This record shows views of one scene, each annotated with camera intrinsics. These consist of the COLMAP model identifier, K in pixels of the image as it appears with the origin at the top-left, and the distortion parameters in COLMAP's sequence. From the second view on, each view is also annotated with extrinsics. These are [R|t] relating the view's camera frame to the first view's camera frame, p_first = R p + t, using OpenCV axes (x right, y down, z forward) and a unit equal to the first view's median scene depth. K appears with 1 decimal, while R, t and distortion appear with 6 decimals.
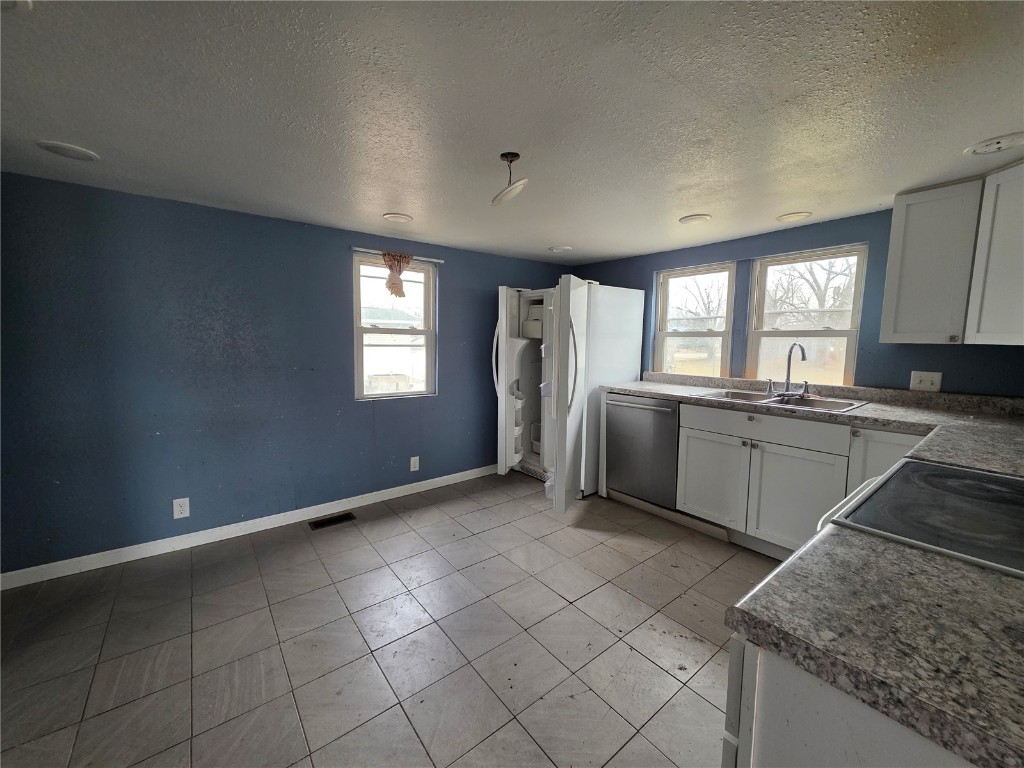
lens RADIAL K [[408.3, 0, 512.4], [0, 408.3, 385.6], [0, 0, 1]] dist [0.001350, 0.000370]
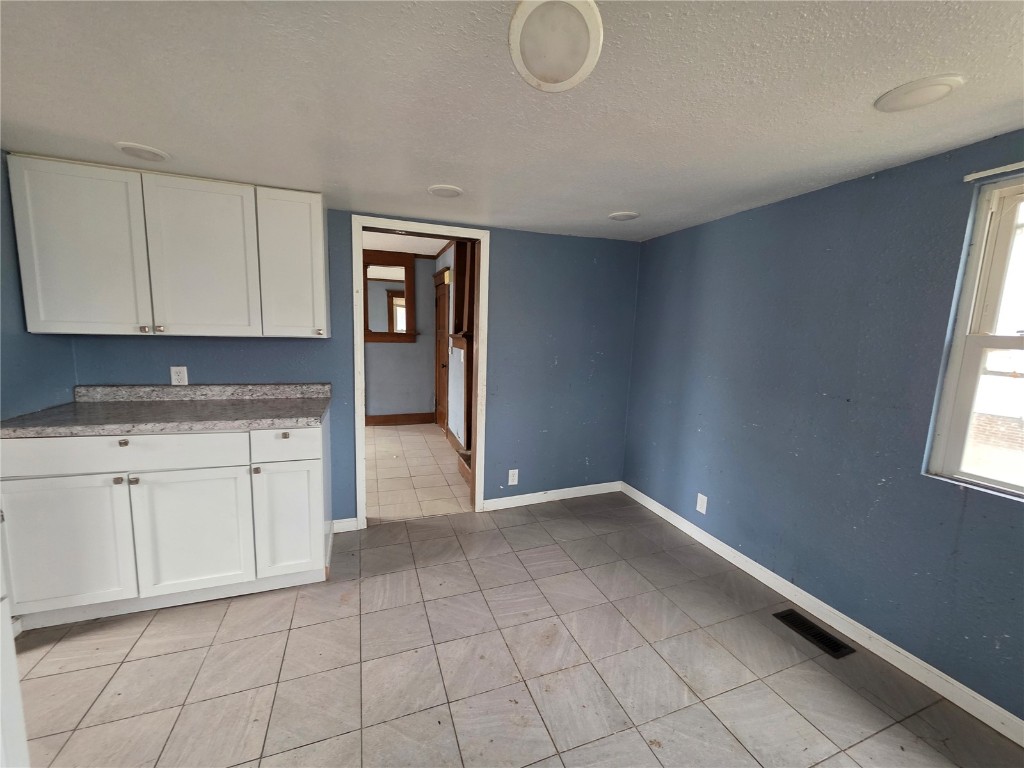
lens RADIAL K [[408.3, 0, 511.6], [0, 408.3, 385.3], [0, 0, 1]] dist [0.001350, 0.000370]
pose [[-0.317771, 0.100216, -0.942856, 0.333712], [-0.134162, 0.979641, 0.149342, -0.099754], [0.938628, 0.173952, -0.297857, 0.796297]]
